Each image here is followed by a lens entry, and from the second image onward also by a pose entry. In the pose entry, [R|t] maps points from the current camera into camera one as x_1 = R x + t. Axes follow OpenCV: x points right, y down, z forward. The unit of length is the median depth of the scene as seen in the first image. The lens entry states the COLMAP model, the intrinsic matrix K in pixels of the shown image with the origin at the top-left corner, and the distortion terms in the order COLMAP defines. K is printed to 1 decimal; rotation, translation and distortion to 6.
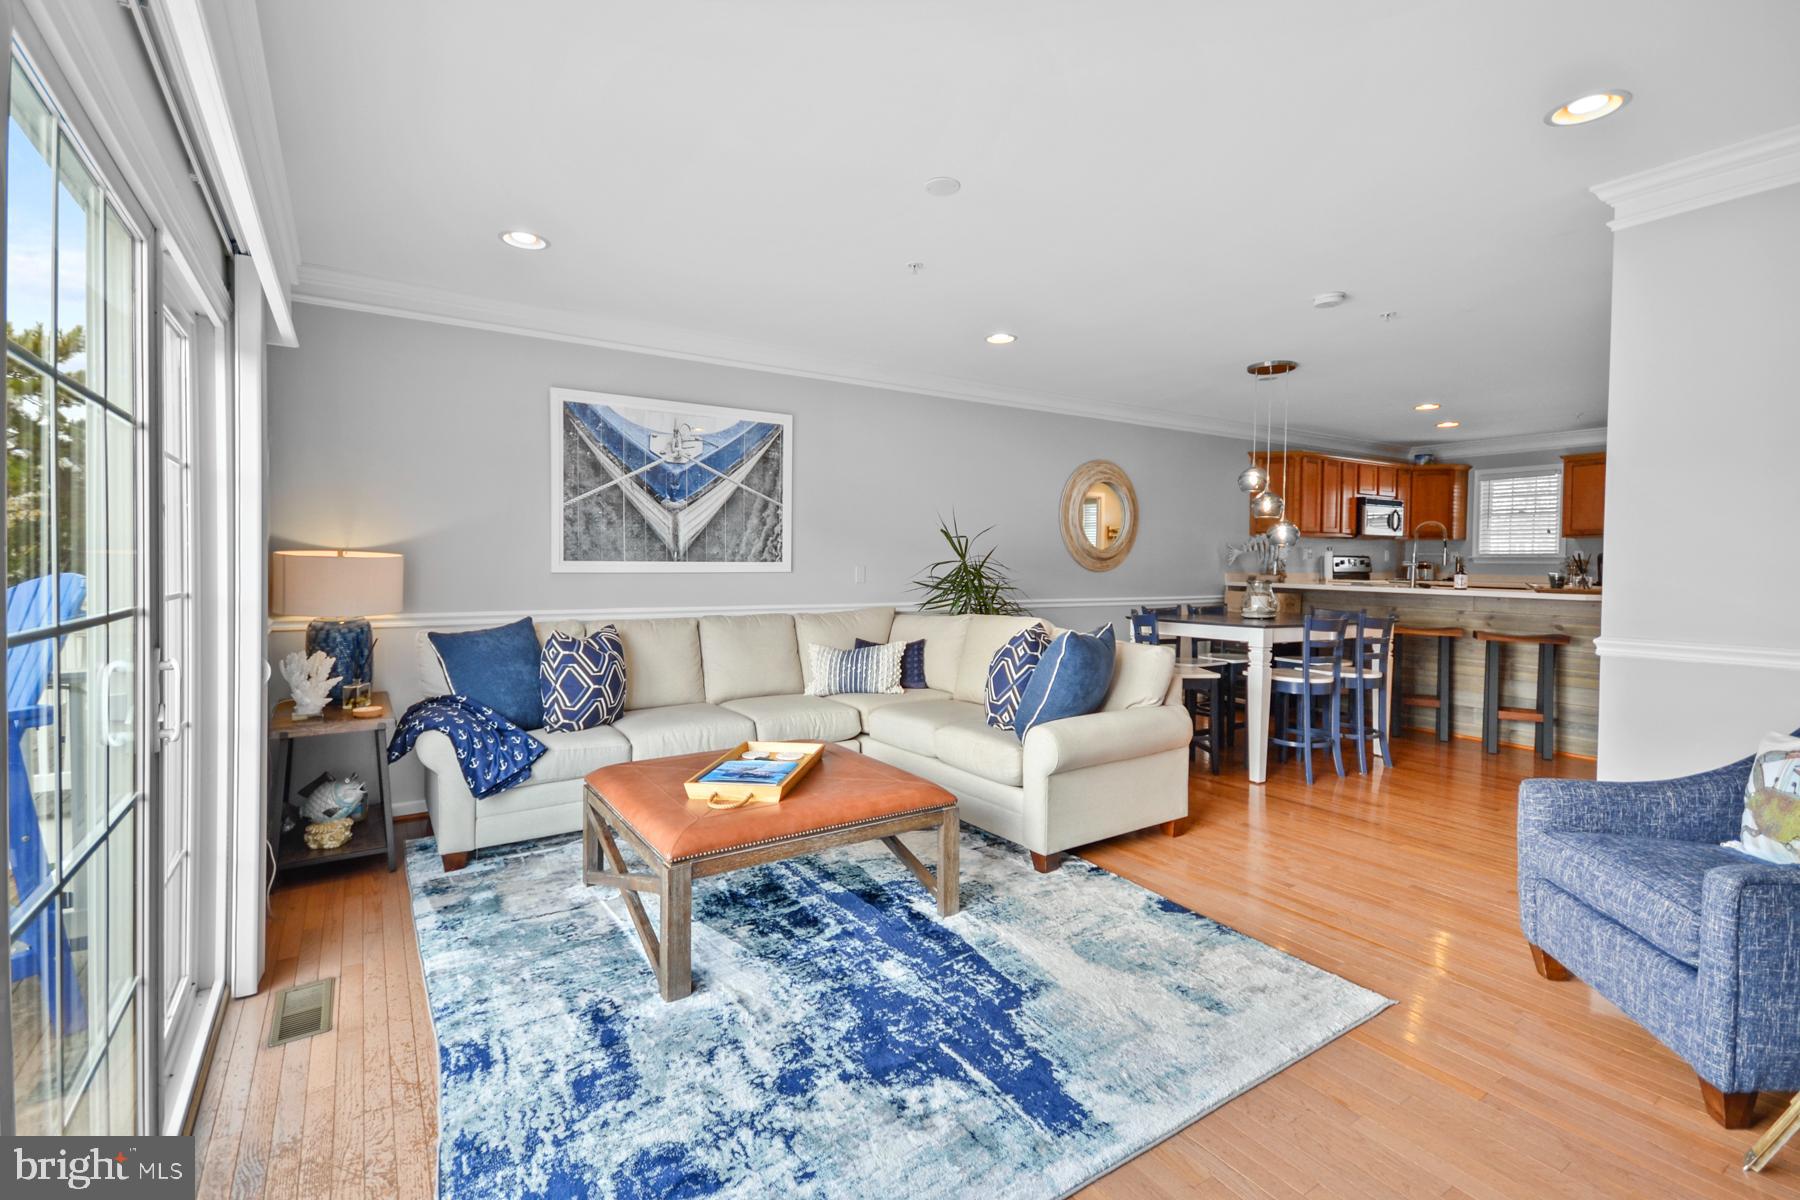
lens RADIAL K [[828.3, 0, 900.9], [0, 828.3, 585.2], [0, 0, 1]] dist [-0.000016, -0.000196]
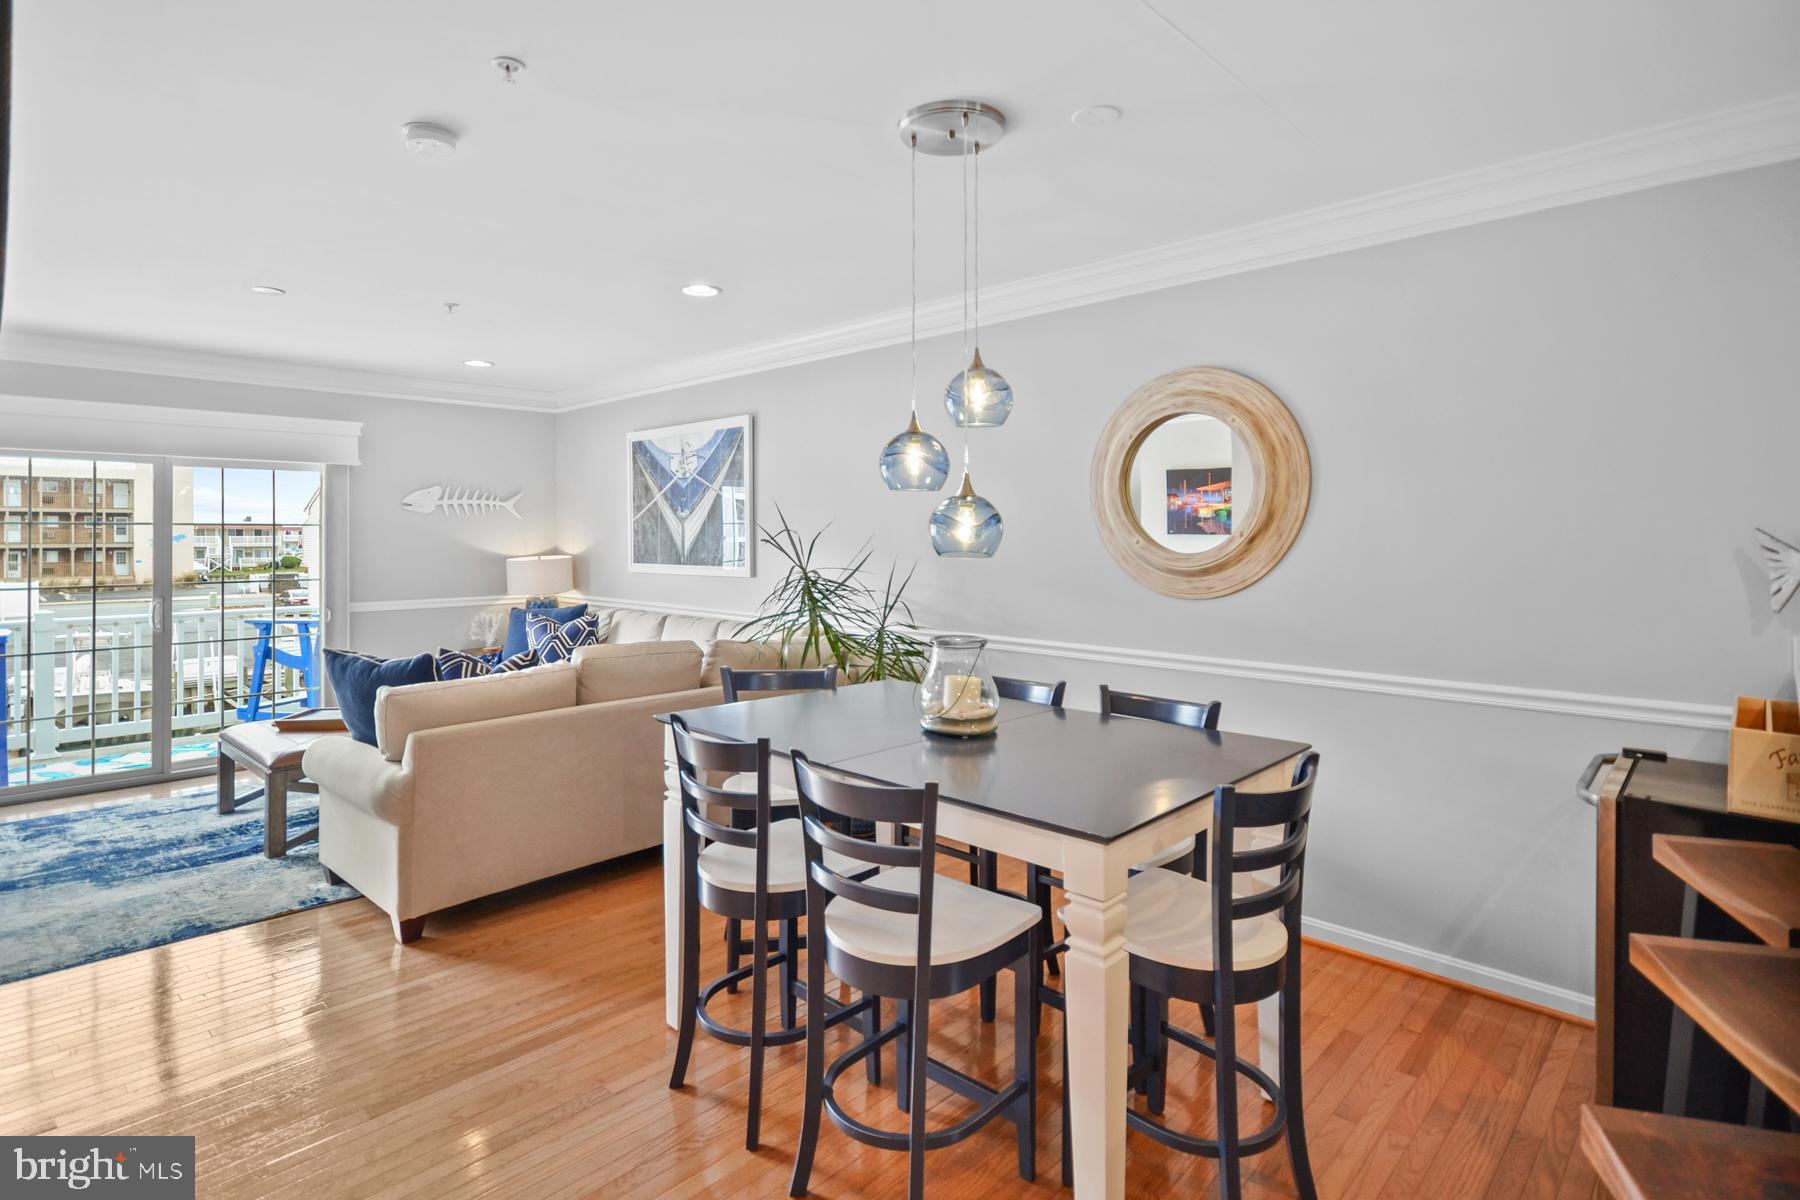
lens RADIAL K [[924.3, 0, 900.5], [0, 924.3, 539.3], [0, 0, 1]] dist [-0.000487, 0.000039]
pose [[0.233193, -0.005109, -0.972417, 1.036179], [-0.021668, 0.999711, -0.010448, -0.057564], [0.972189, 0.023506, 0.233015, 1.003602]]
